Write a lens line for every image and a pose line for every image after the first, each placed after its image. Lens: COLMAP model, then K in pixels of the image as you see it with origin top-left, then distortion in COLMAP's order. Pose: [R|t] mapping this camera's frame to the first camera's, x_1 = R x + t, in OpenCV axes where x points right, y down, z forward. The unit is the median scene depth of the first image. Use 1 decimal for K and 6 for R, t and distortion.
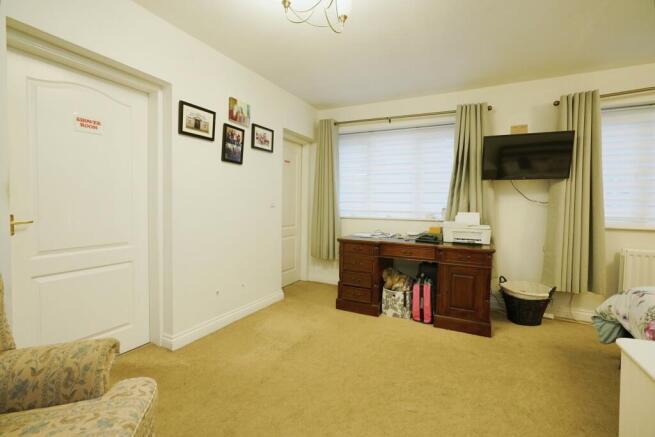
lens RADIAL K [[293.5, 0, 329.8], [0, 293.5, 207.0], [0, 0, 1]] dist [0.003184, 0.000274]
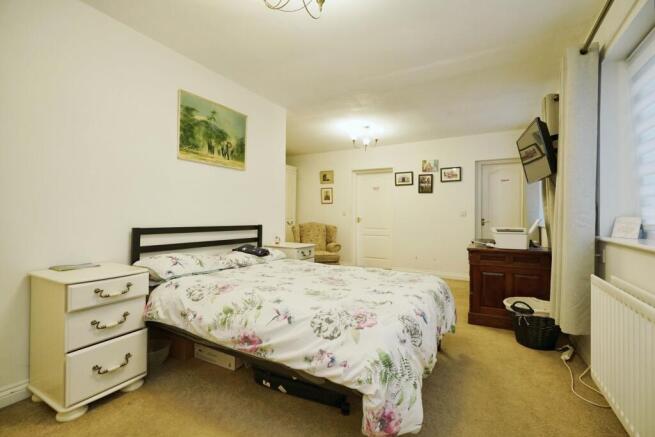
lens RADIAL K [[293.5, 0, 327.7], [0, 293.5, 216.0], [0, 0, 1]] dist [0.003184, 0.000274]
pose [[-0.039930, -0.006000, -0.999184, 1.671035], [-0.019396, 0.999798, -0.005228, 0.025417], [0.999014, 0.019172, -0.040039, 0.442777]]
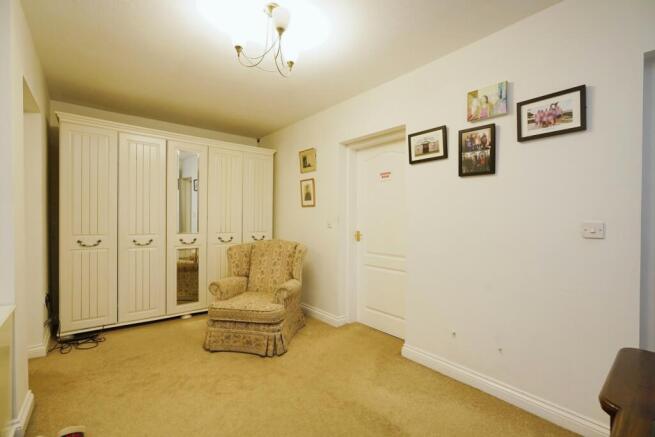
lens RADIAL K [[293.5, 0, 327.6], [0, 293.5, 219.8], [0, 0, 1]] dist [0.003184, 0.000274]
pose [[-0.408667, -0.009657, -0.912632, 0.527049], [-0.024171, 0.999708, 0.000246, -0.027280], [0.912363, 0.022160, -0.408781, 0.981904]]
